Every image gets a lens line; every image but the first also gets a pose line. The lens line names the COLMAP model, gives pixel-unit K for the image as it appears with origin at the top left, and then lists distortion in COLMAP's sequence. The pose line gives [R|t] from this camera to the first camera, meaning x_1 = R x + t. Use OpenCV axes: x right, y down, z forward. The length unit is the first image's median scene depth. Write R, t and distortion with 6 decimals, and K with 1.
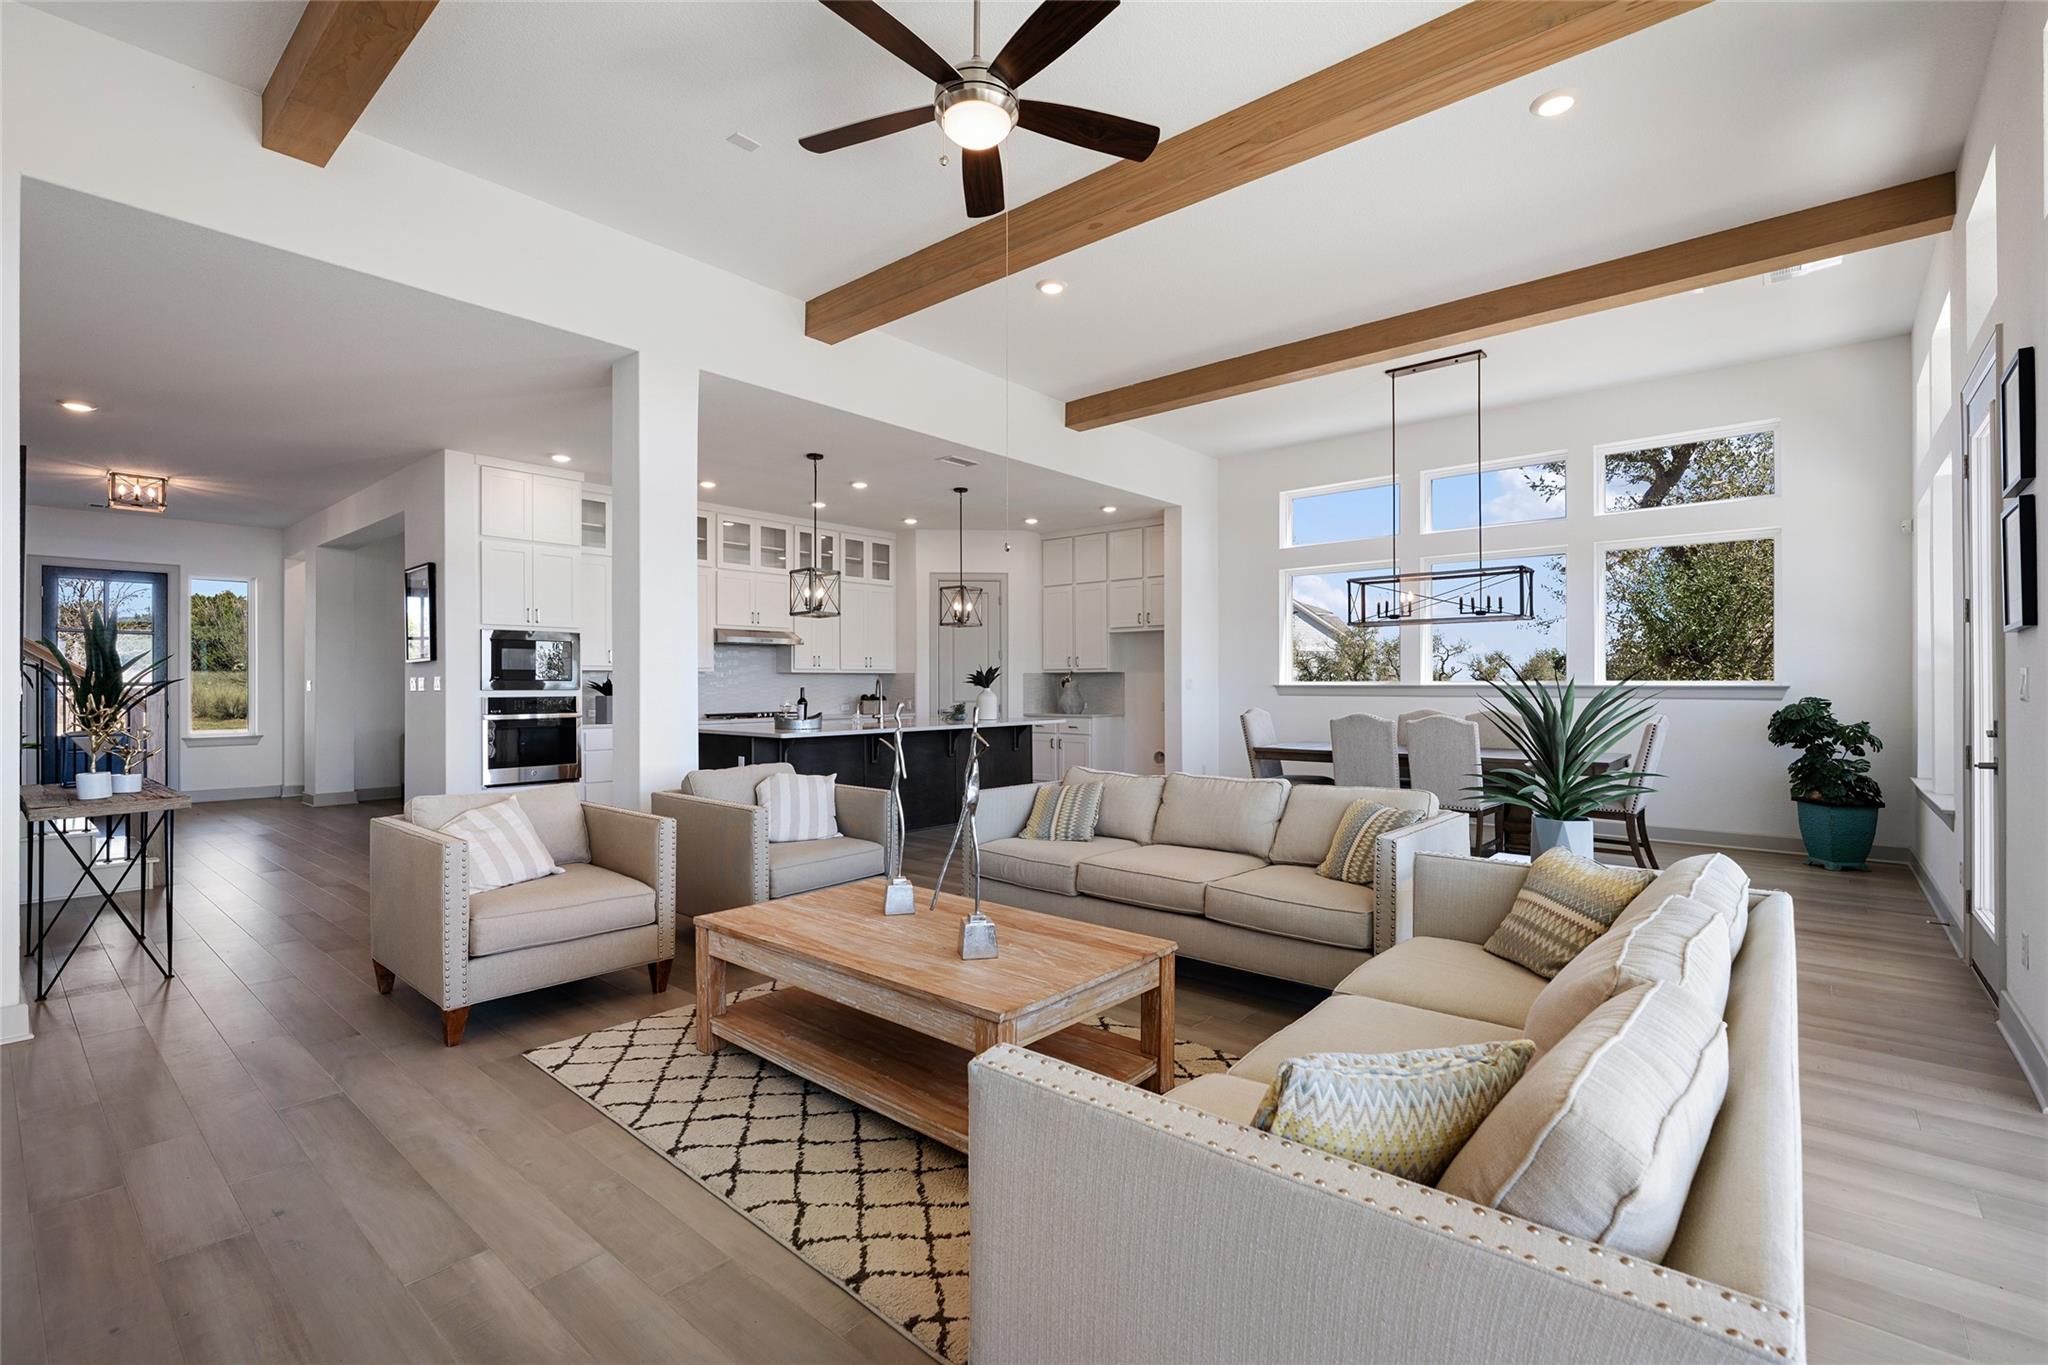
lens RADIAL K [[911.9, 0, 1024.0], [0, 911.9, 682.5], [0, 0, 1]] dist [-0.000404, 0.000211]
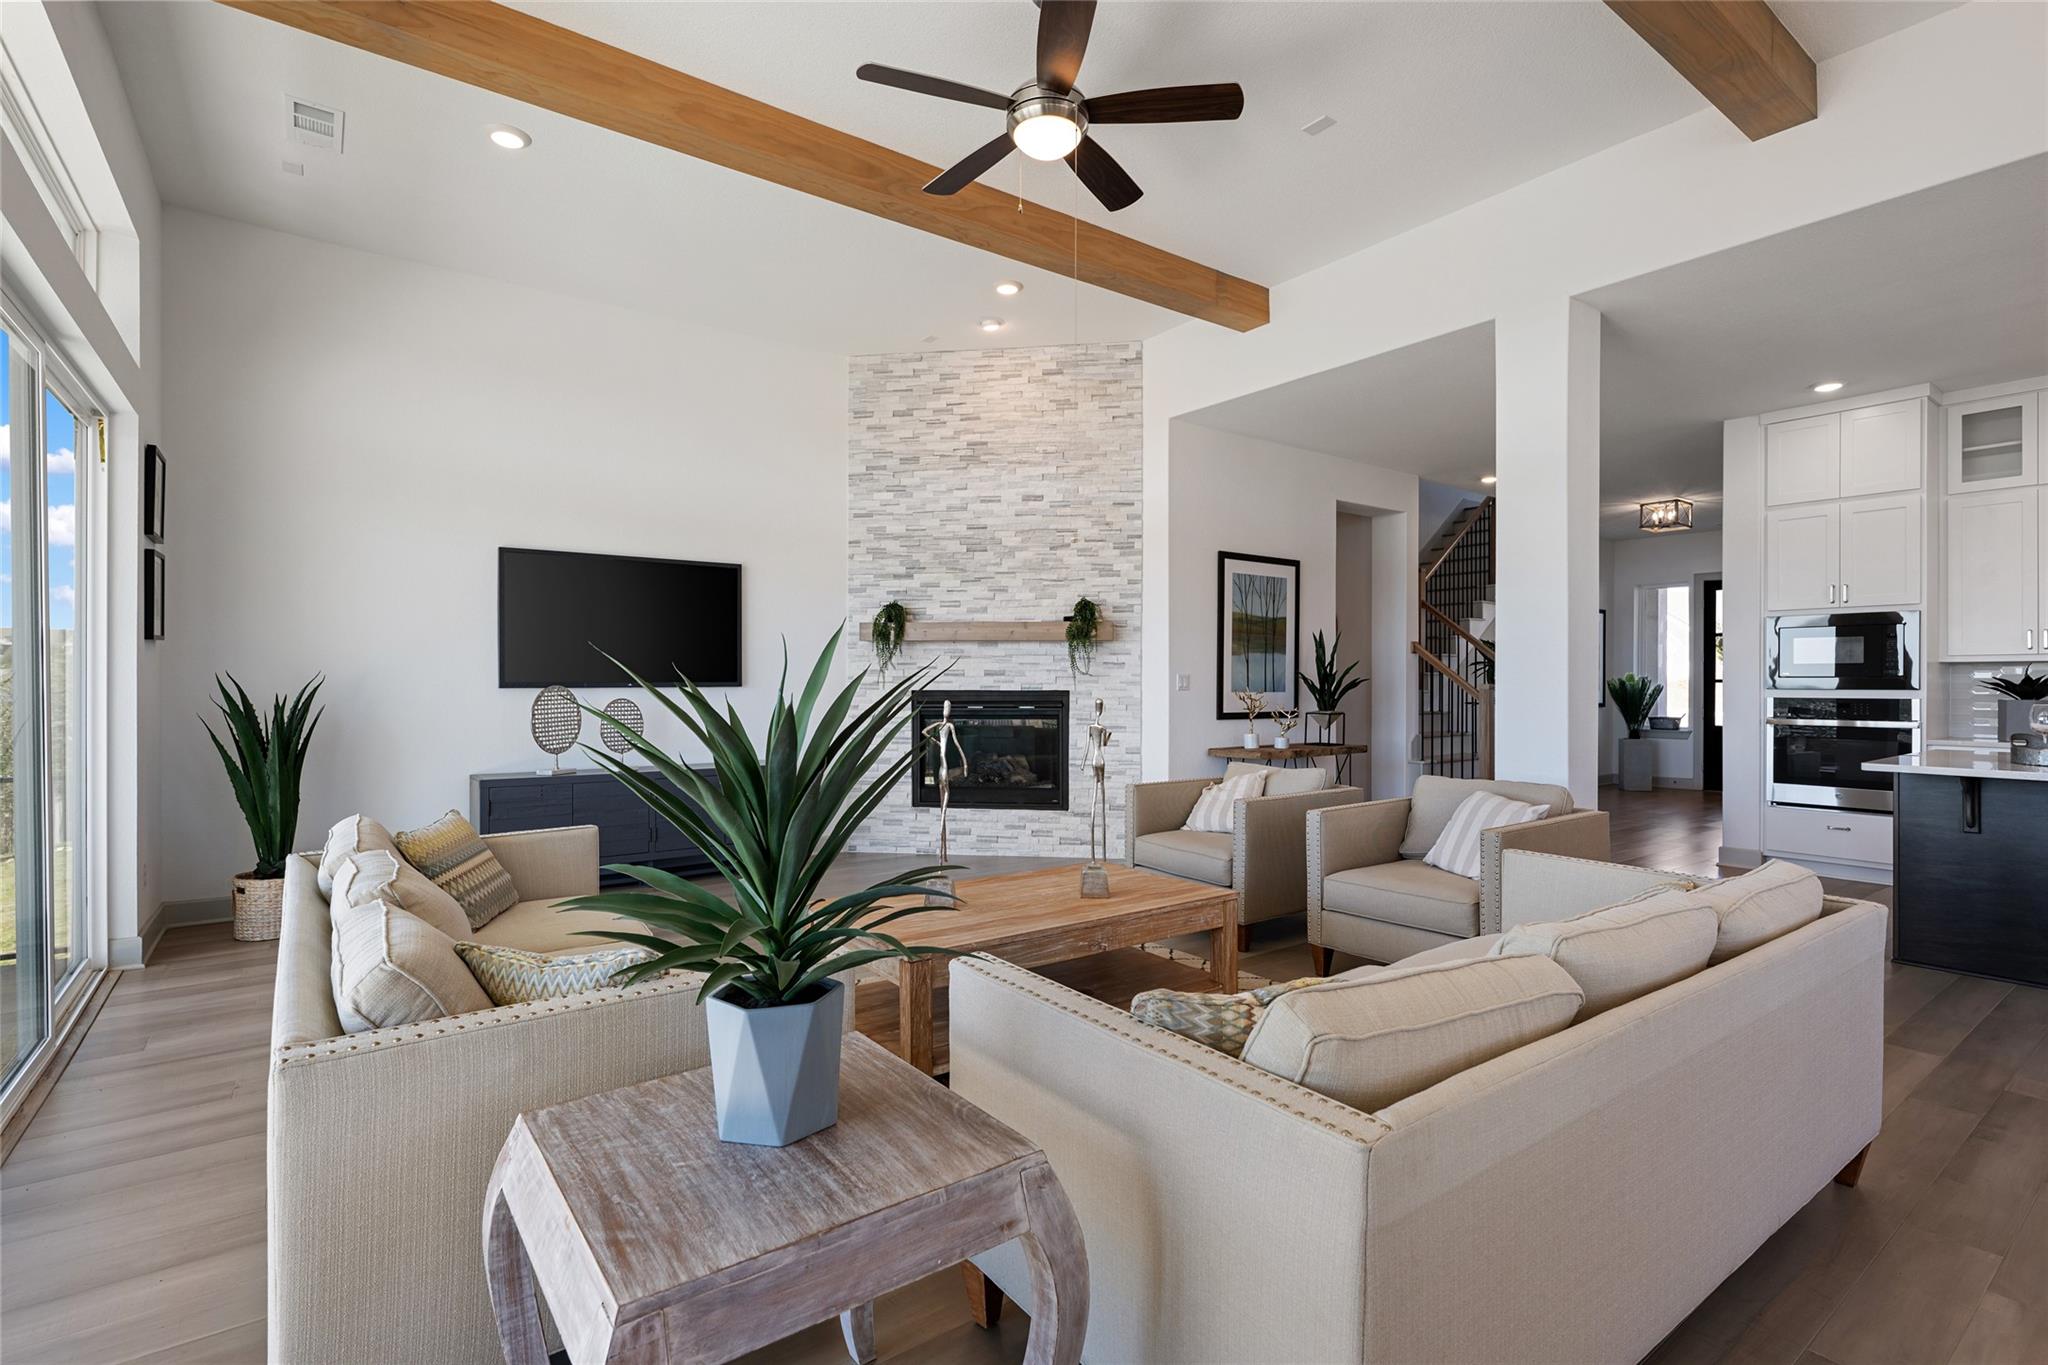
lens RADIAL K [[964.0, 0, 1024.0], [0, 964.0, 682.5], [0, 0, 1]] dist [0.001459, 0.000162]
pose [[-0.220247, 0.002437, -0.975441, 0.628431], [0.001411, 0.999997, 0.002180, -0.000471], [0.975443, -0.000896, -0.220250, 0.750263]]
